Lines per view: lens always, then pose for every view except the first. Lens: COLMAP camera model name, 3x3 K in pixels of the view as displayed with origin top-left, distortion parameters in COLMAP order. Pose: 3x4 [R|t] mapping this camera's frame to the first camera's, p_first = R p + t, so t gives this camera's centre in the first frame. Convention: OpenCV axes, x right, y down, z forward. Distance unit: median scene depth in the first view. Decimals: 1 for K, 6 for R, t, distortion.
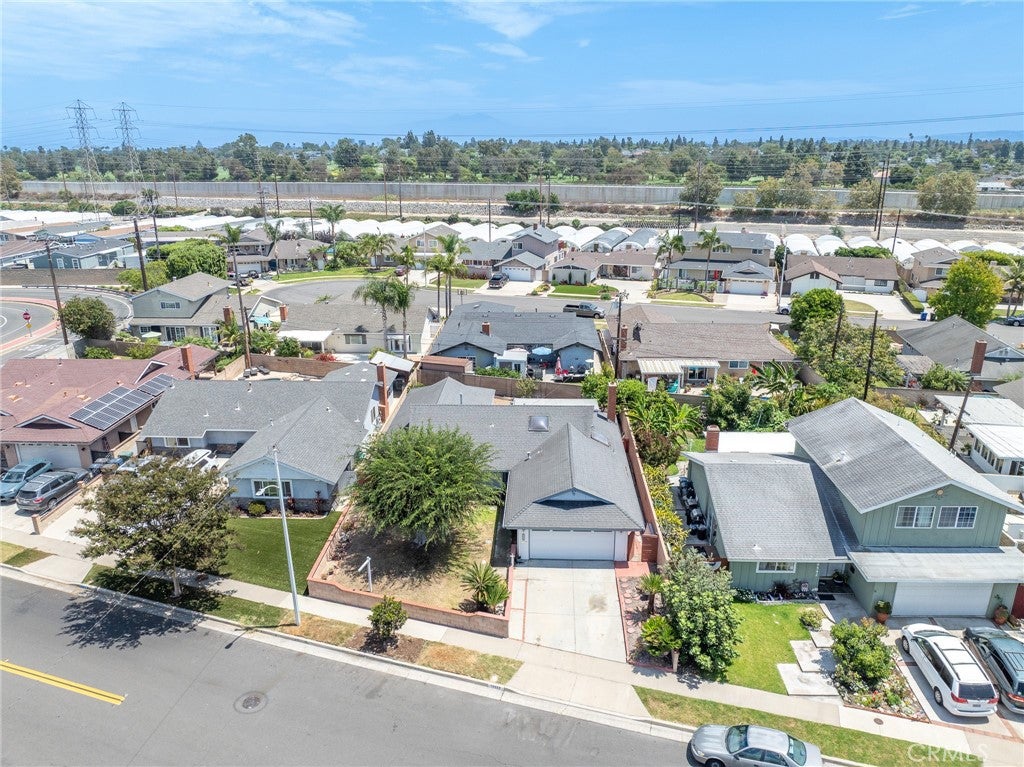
lens RADIAL K [[717.9, 0, 512.8], [0, 717.9, 384.3], [0, 0, 1]] dist [-0.035092, -0.002353]
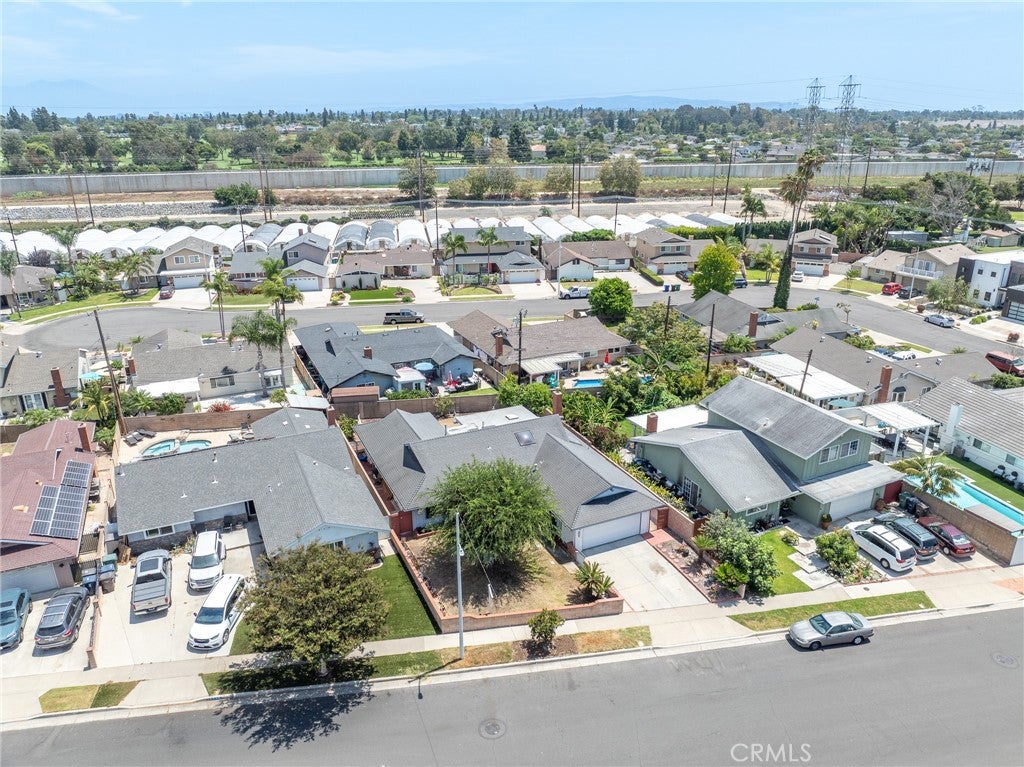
lens RADIAL K [[717.9, 0, 512.8], [0, 717.9, 384.3], [0, 0, 1]] dist [-0.035092, -0.002353]
pose [[0.886976, -0.162739, 0.432192, -0.476832], [0.145215, 0.986666, 0.073501, -0.121652], [-0.438391, -0.002433, 0.898781, -0.042619]]
